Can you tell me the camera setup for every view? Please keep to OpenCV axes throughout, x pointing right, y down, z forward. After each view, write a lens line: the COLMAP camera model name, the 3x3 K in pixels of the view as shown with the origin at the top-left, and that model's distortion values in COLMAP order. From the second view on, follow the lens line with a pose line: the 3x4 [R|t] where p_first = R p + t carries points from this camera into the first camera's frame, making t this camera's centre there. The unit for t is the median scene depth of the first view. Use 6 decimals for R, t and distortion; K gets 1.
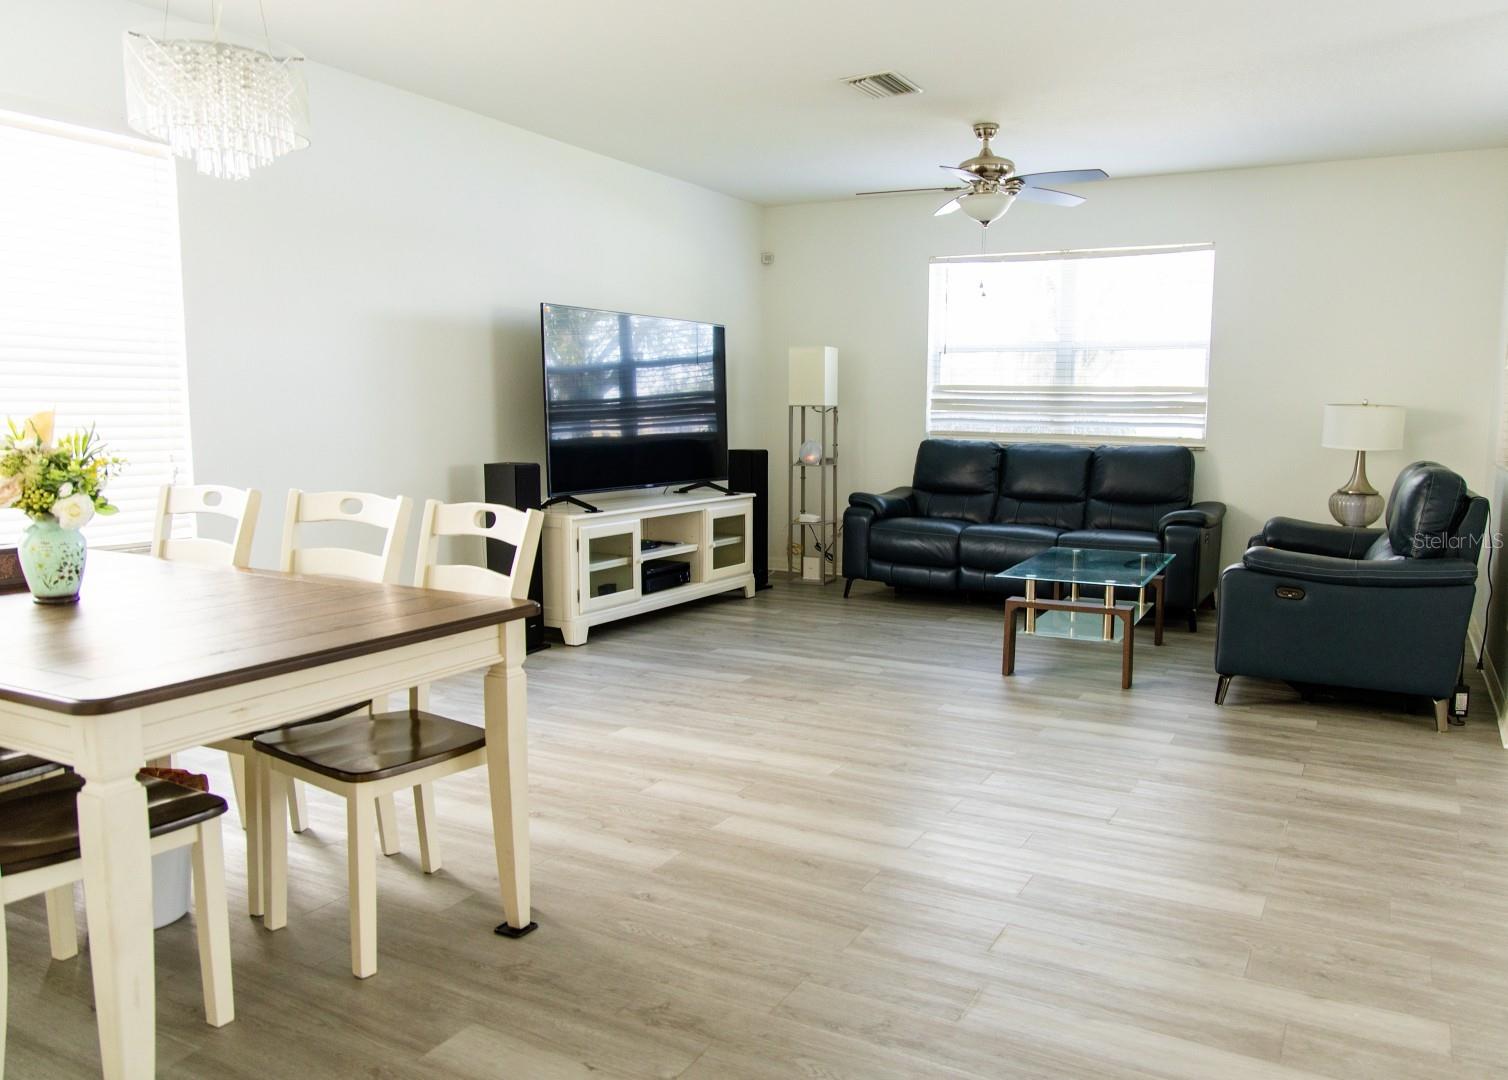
lens RADIAL K [[1119.6, 0, 754.0], [0, 1119.6, 540.0], [0, 0, 1]] dist [0.002616, 0.001311]
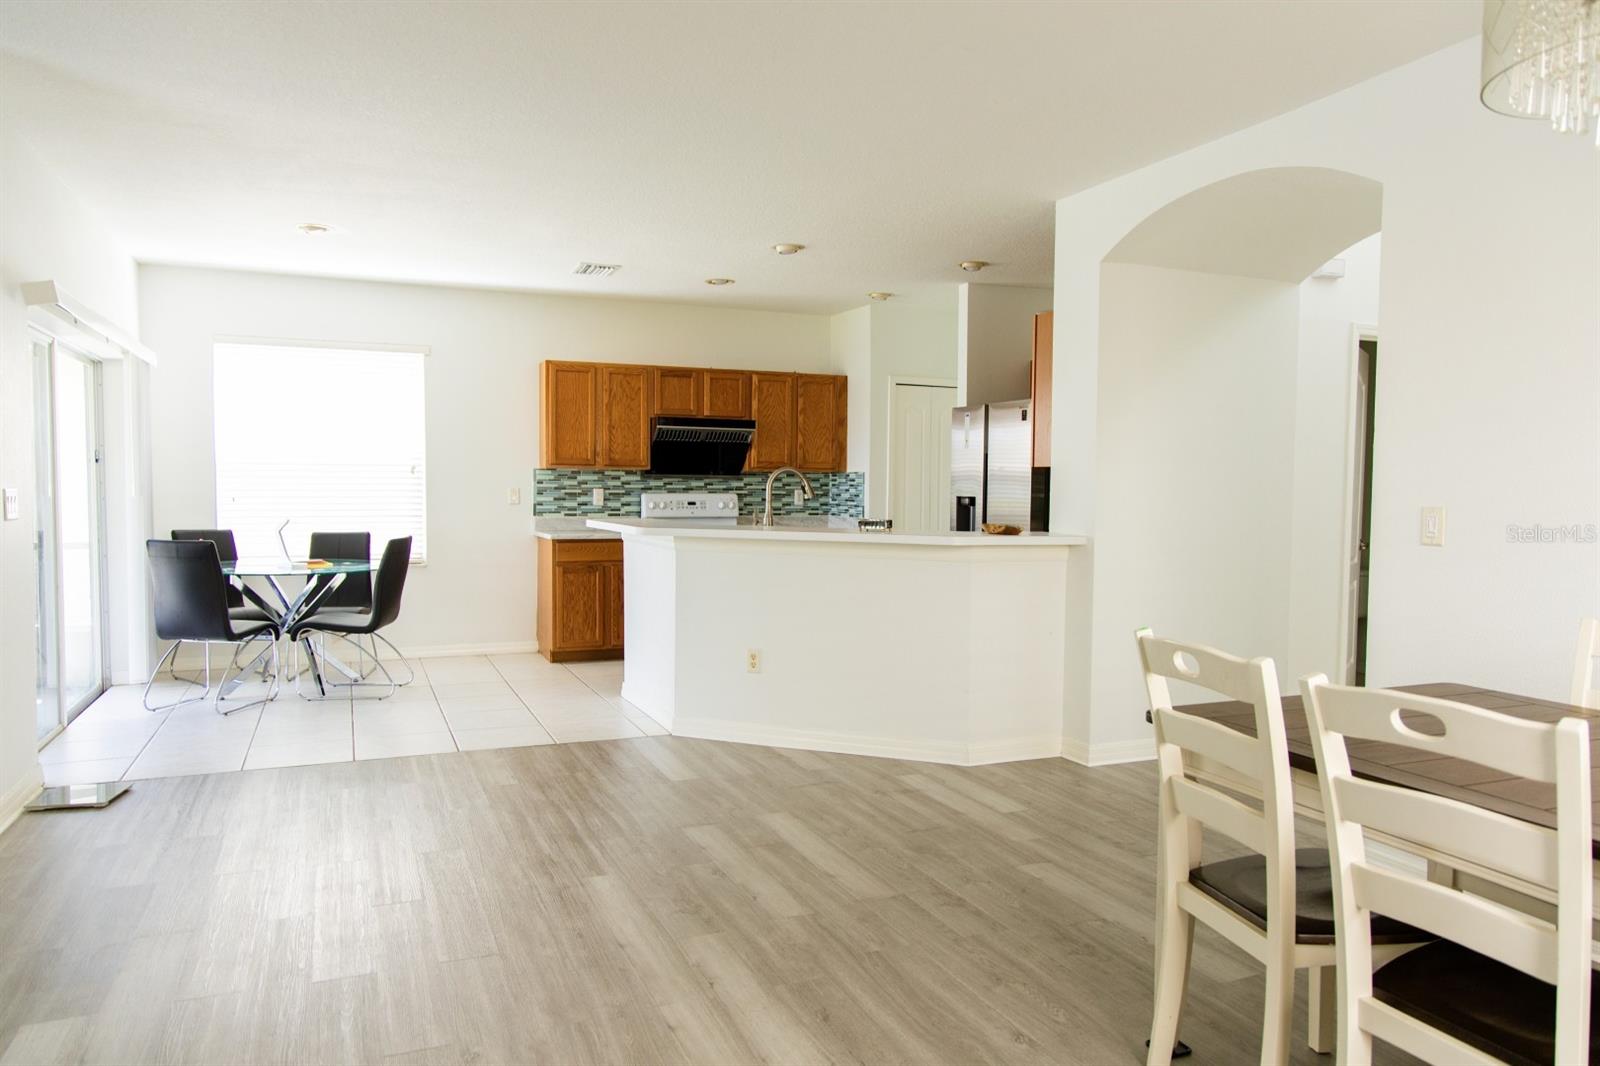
lens RADIAL K [[1073.6, 0, 800.0], [0, 1073.6, 533.0], [0, 0, 1]] dist [-0.000500, -0.000744]
pose [[-0.791739, -0.040457, 0.609518, -0.556430], [0.069997, 0.985223, 0.156318, -0.292955], [-0.606836, 0.166428, -0.777208, 2.011101]]
